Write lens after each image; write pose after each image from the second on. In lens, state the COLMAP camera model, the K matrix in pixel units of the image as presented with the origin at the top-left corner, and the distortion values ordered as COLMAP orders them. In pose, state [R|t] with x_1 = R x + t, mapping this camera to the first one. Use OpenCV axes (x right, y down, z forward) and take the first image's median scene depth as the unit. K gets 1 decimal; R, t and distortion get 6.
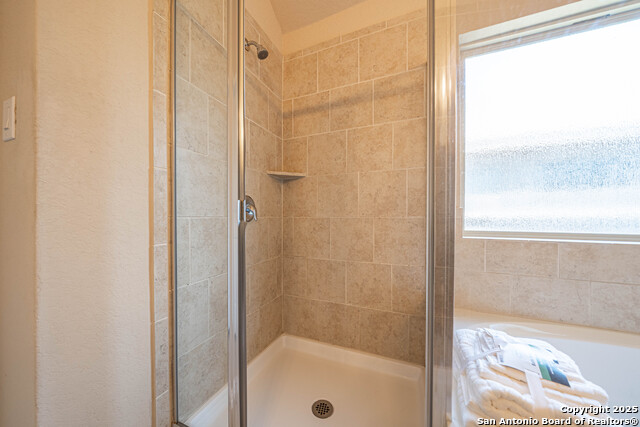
lens RADIAL K [[221.8, 0, 320.0], [0, 221.8, 217.2], [0, 0, 1]] dist [-0.001039, -0.000095]
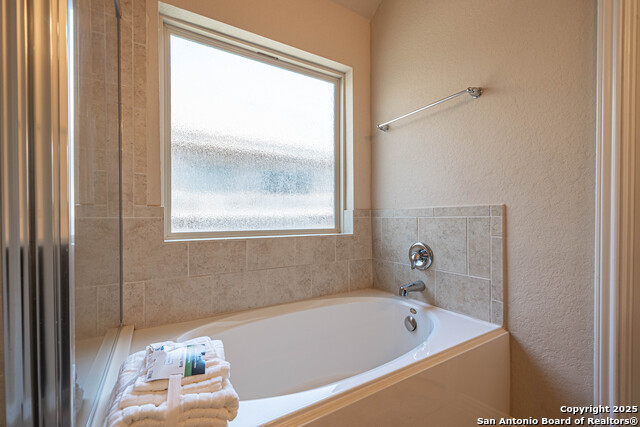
lens RADIAL K [[267.9, 0, 319.0], [0, 267.9, 218.4], [0, 0, 1]] dist [-0.010453, -0.000069]
pose [[0.587878, -0.007316, 0.808917, 0.188306], [0.006043, 0.999971, 0.004652, 0.003002], [-0.808927, 0.002154, 0.587905, -0.098929]]
